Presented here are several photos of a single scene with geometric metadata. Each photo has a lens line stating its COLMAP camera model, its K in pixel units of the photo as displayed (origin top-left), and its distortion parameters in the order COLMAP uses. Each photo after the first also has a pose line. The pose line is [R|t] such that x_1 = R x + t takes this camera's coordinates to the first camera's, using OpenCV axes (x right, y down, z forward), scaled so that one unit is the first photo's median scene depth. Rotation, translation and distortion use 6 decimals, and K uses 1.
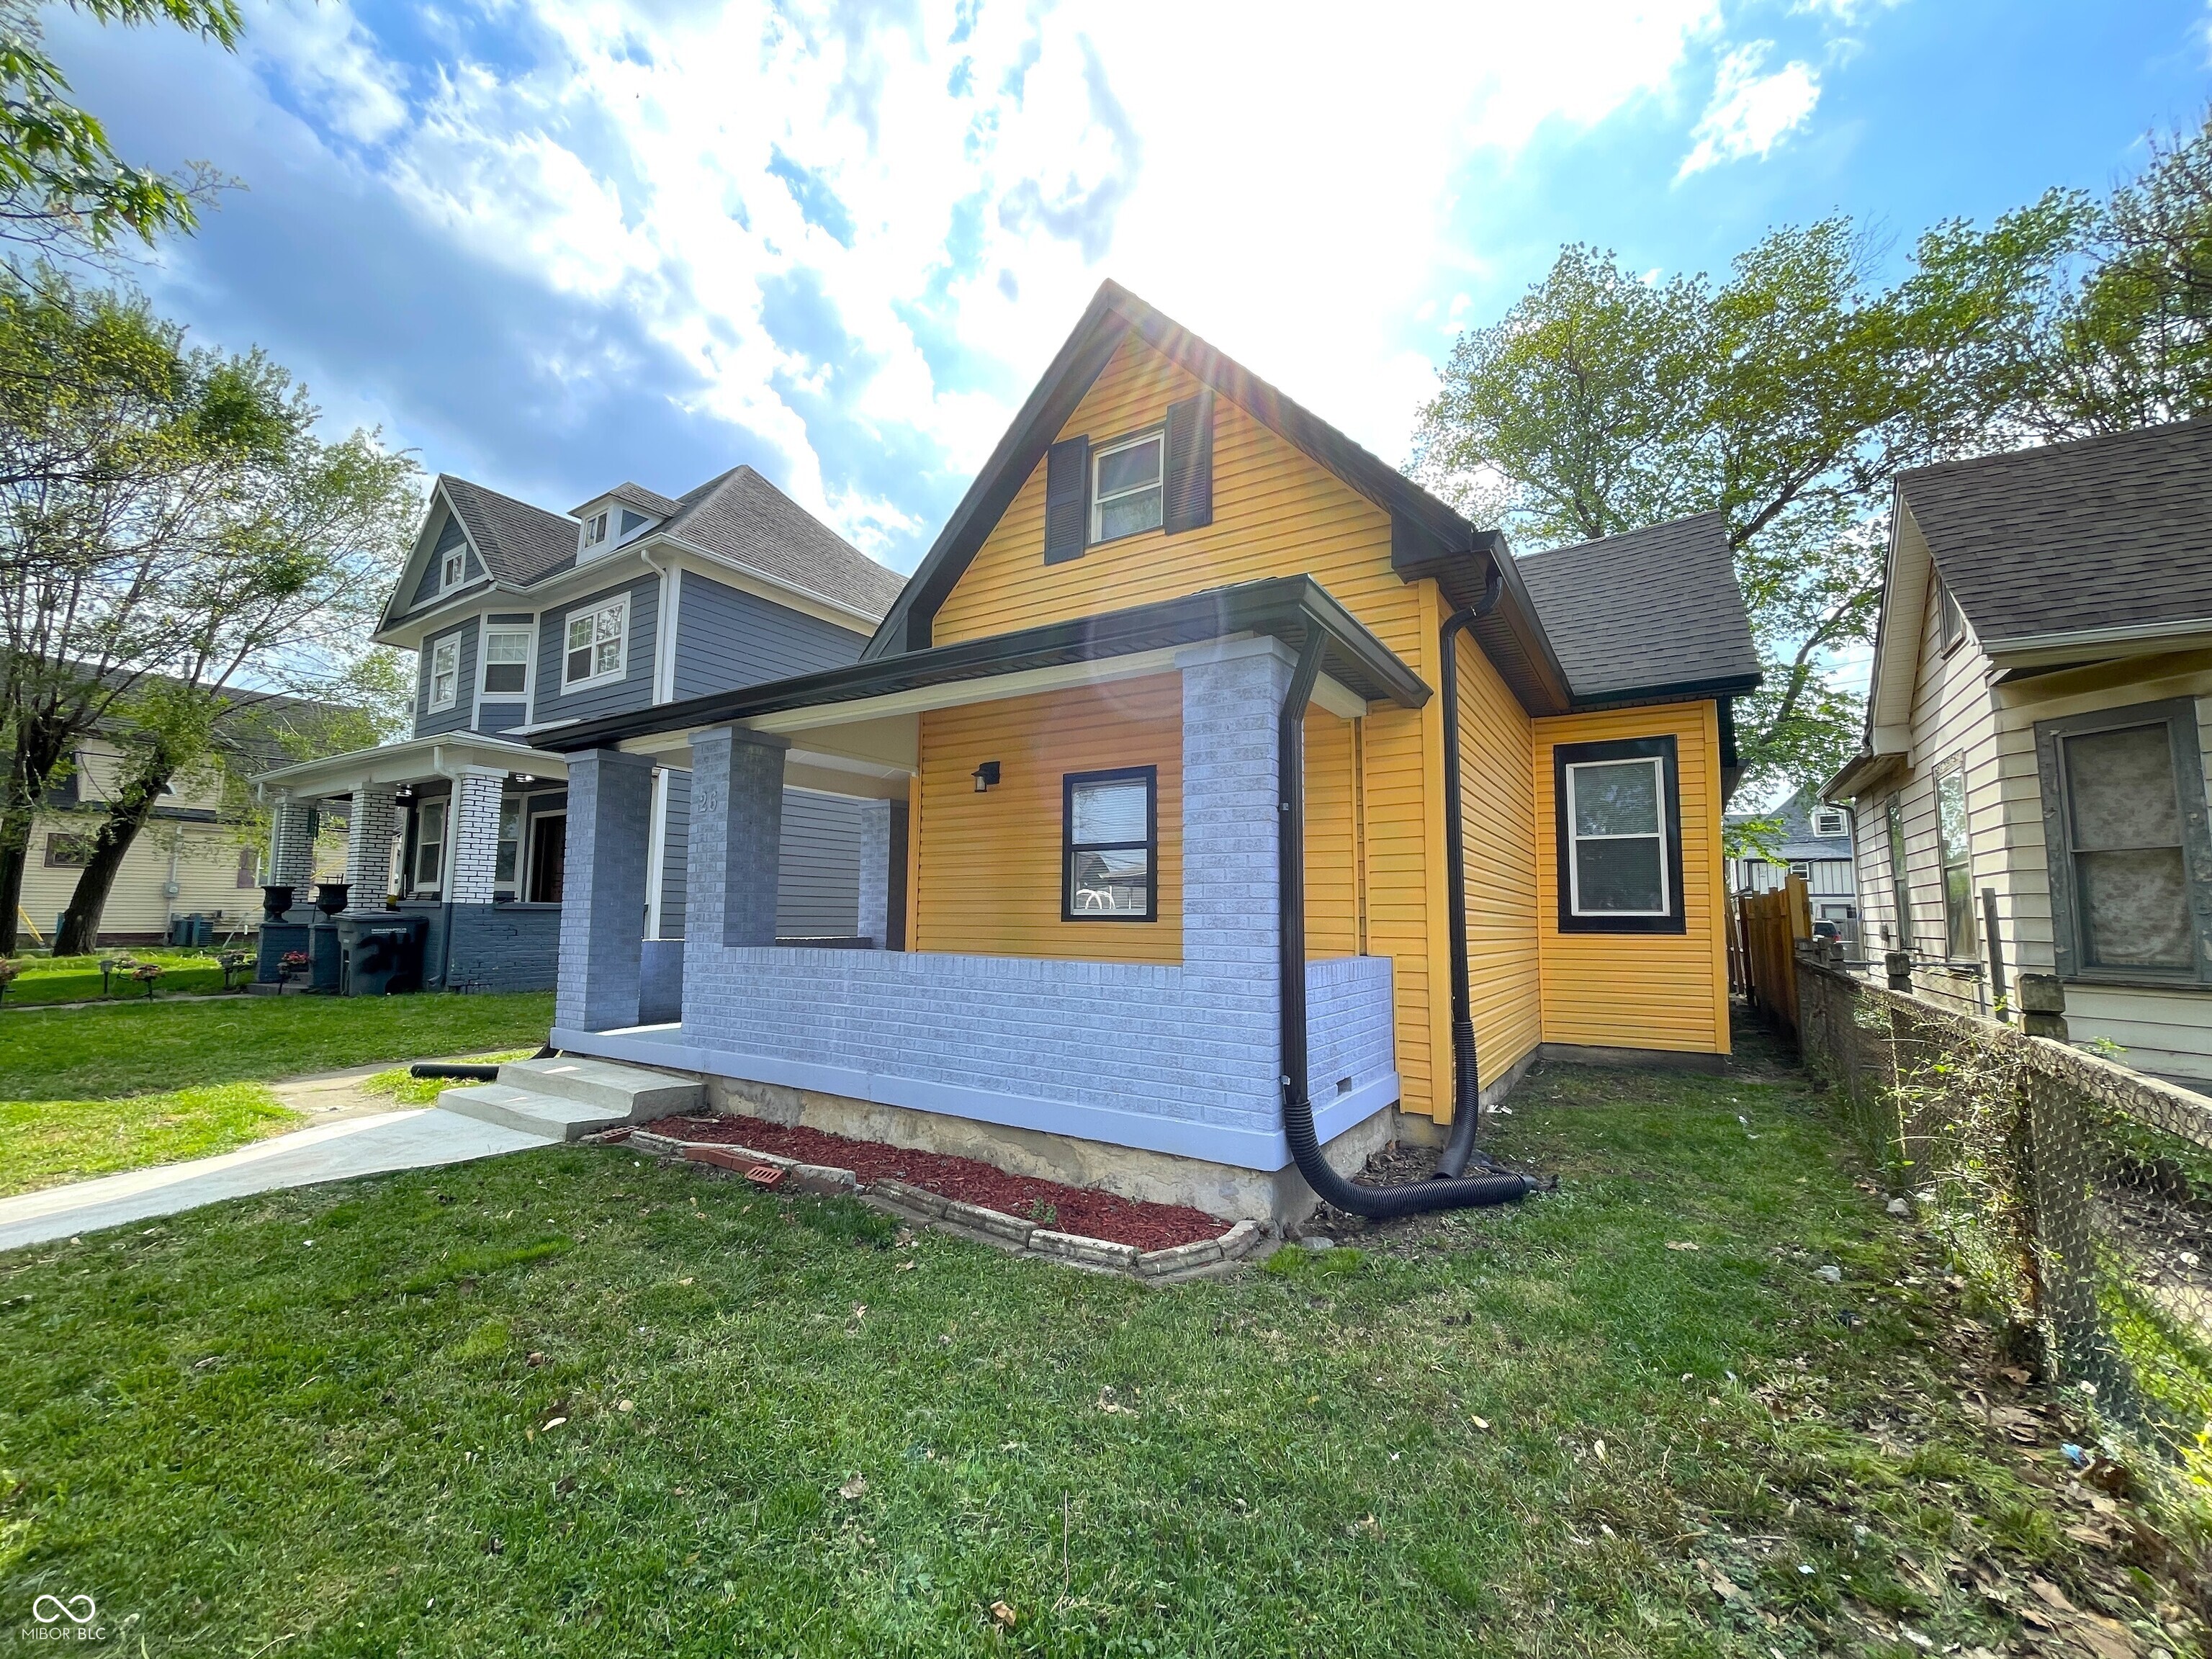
lens RADIAL K [[892.8, 0, 1106.0], [0, 892.8, 829.5], [0, 0, 1]] dist [0.010725, 0.000037]
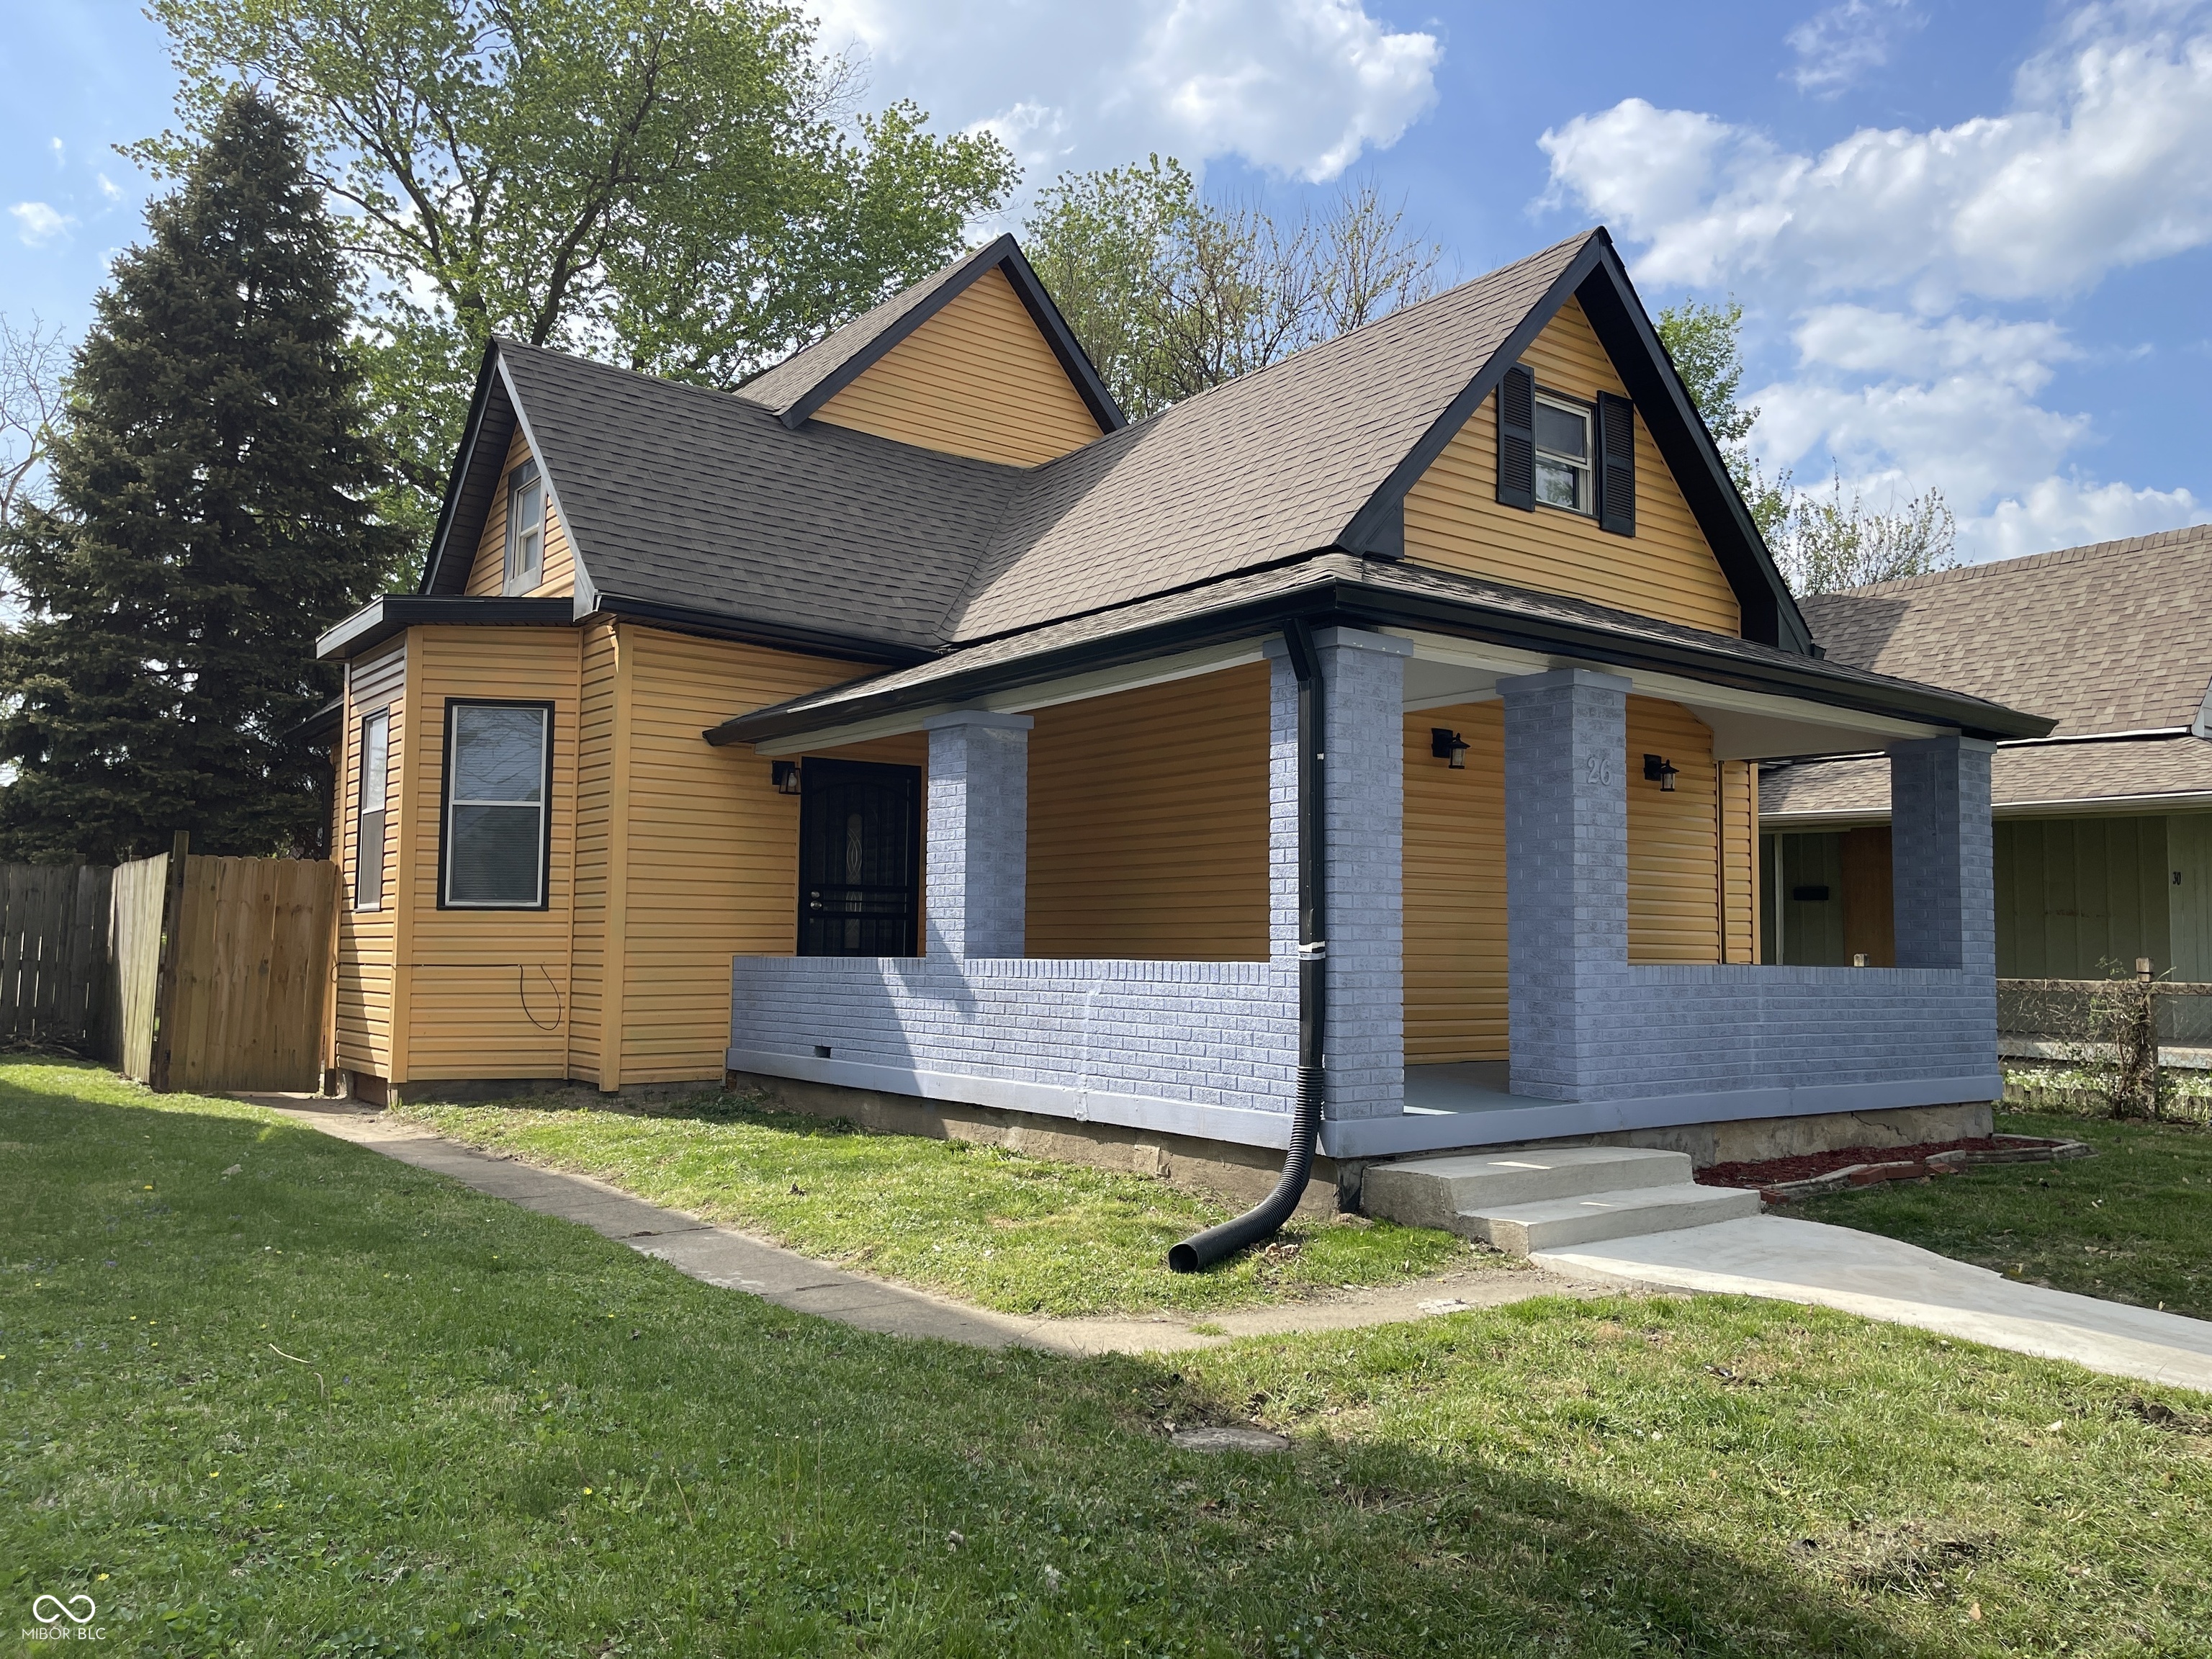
lens RADIAL K [[1652.3, 0, 1106.0], [0, 1652.3, 829.5], [0, 0, 1]] dist [0.005188, 0.001394]
pose [[0.356805, 0.061131, 0.932177, -1.774277], [-0.099878, 0.994633, -0.026997, 0.090122], [-0.928824, -0.083471, 0.360996, 0.843423]]
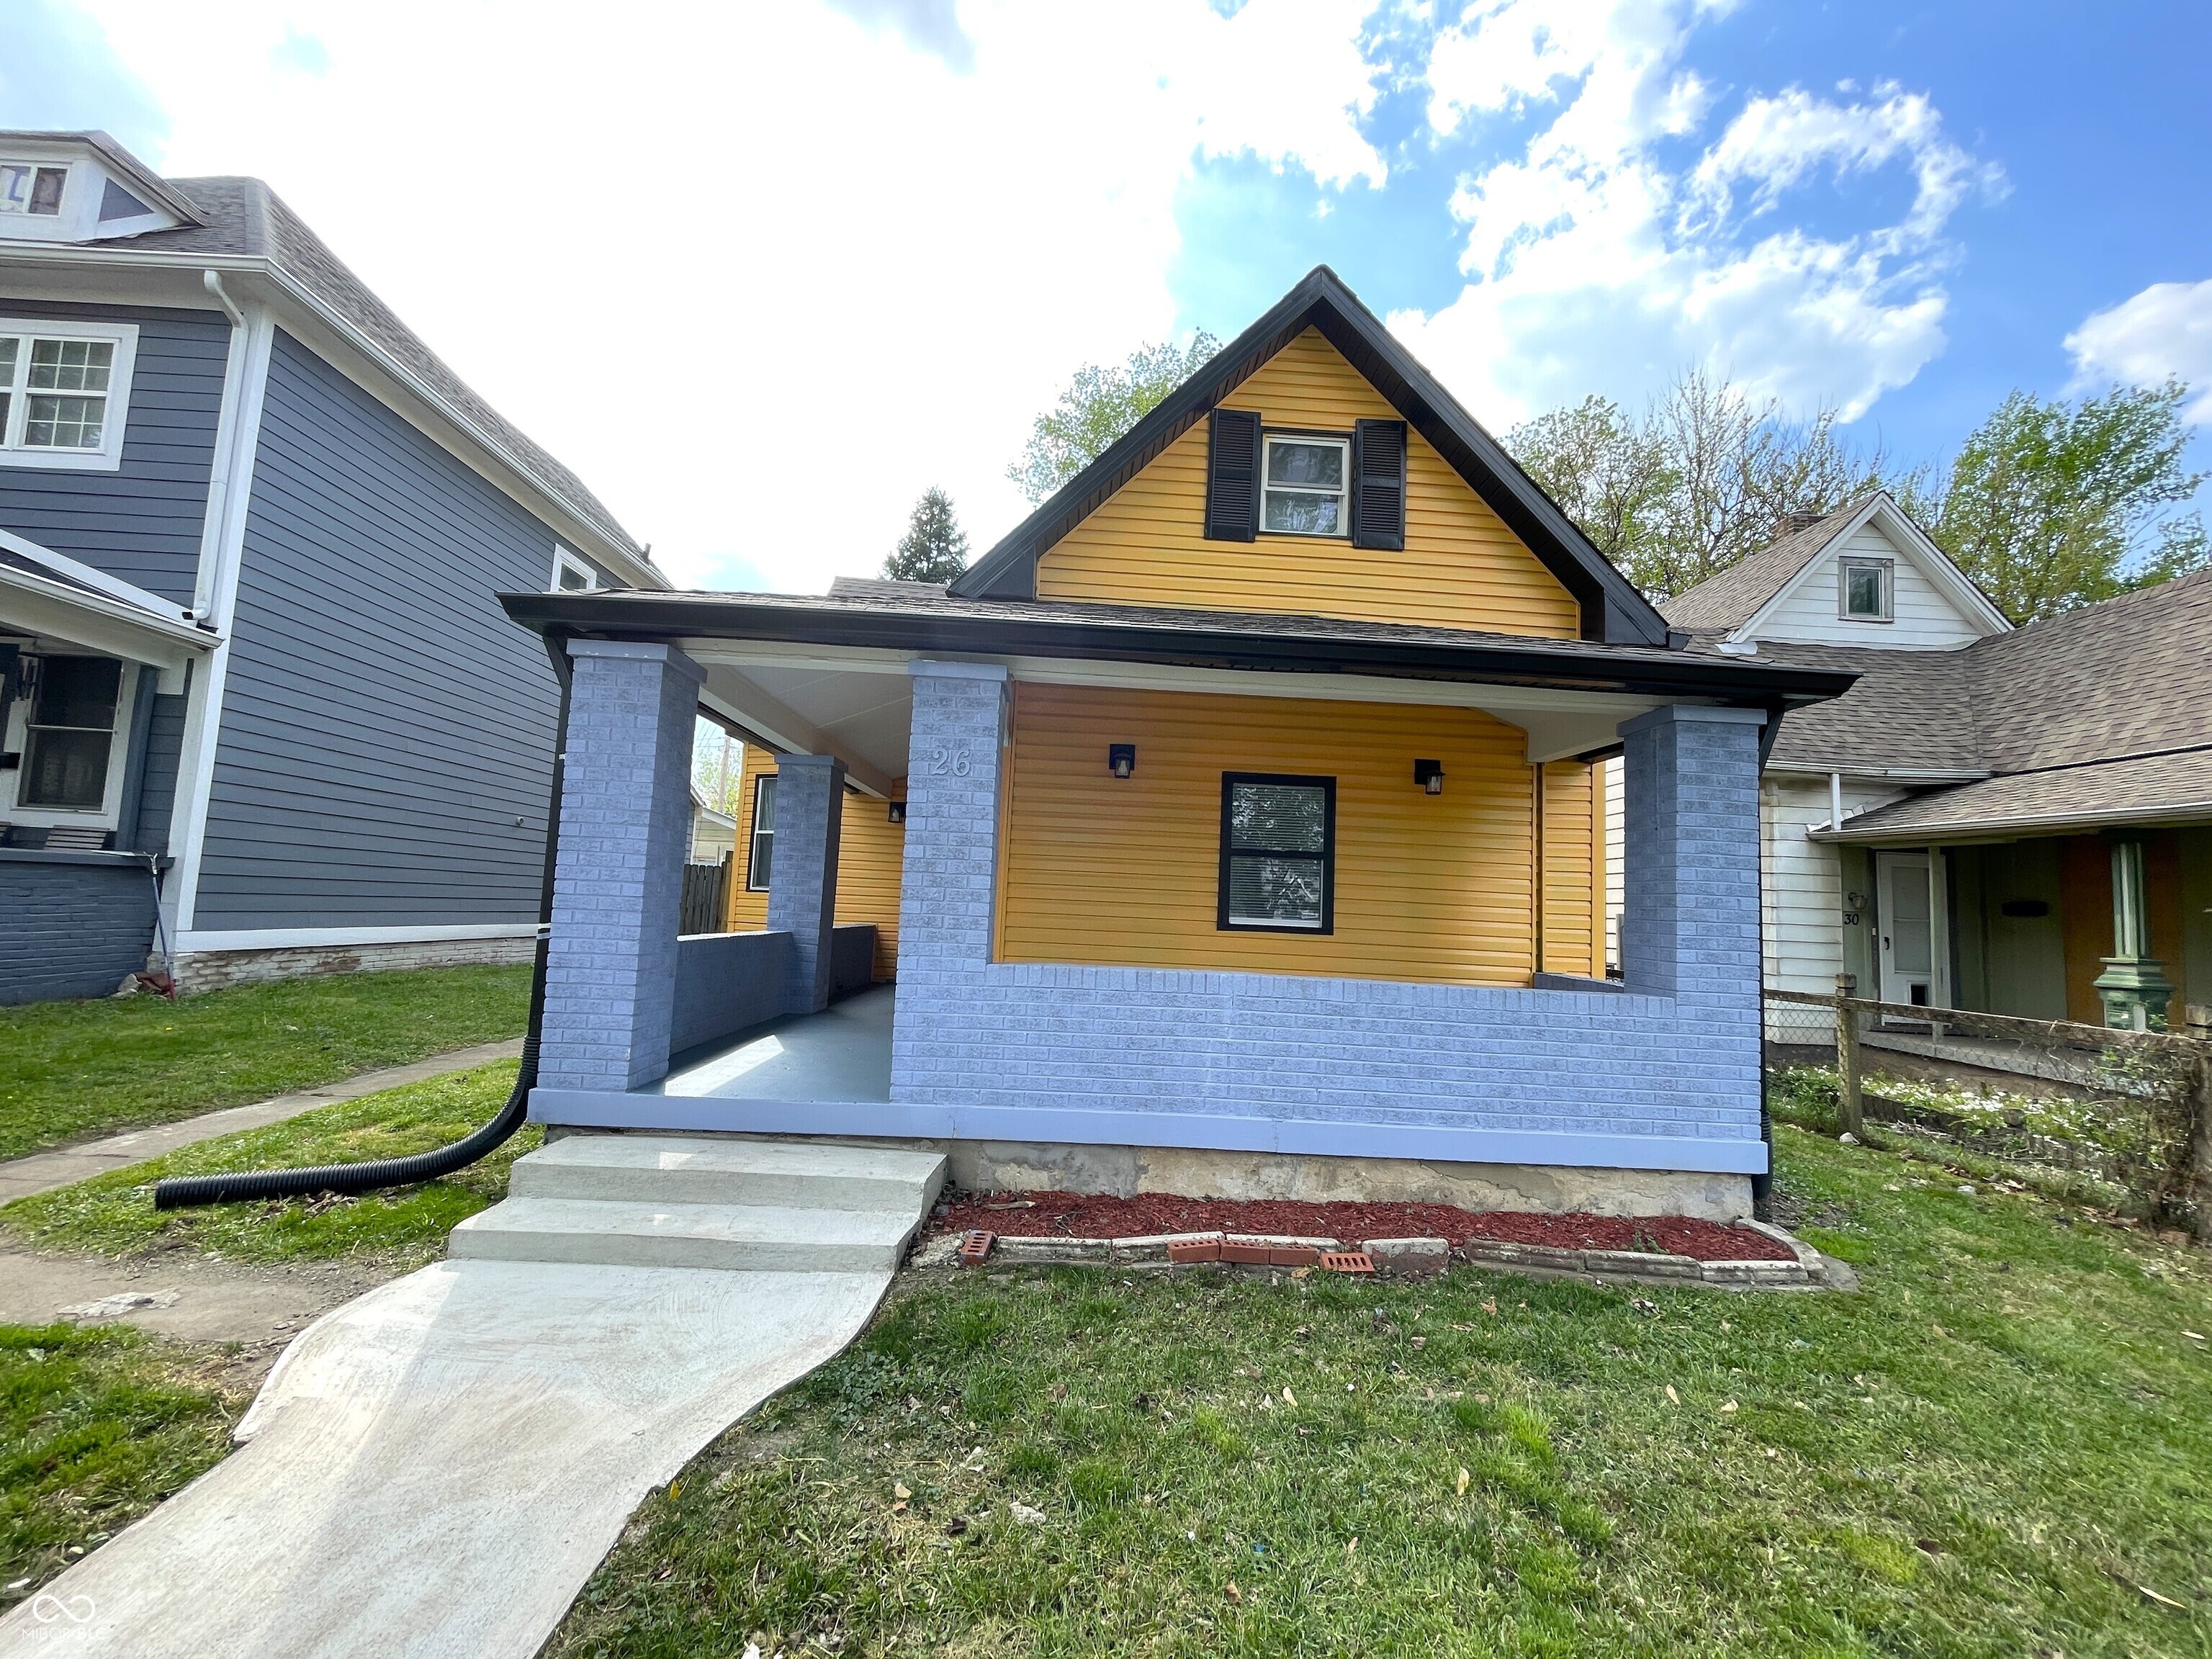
lens RADIAL K [[901.5, 0, 1110.6], [0, 901.5, 826.0], [0, 0, 1]] dist [0.000076, -0.000004]
pose [[0.823551, 0.082050, 0.561277, -0.708859], [-0.095052, 0.995454, -0.006052, 0.011970], [-0.559222, -0.048366, 0.827606, 0.310919]]
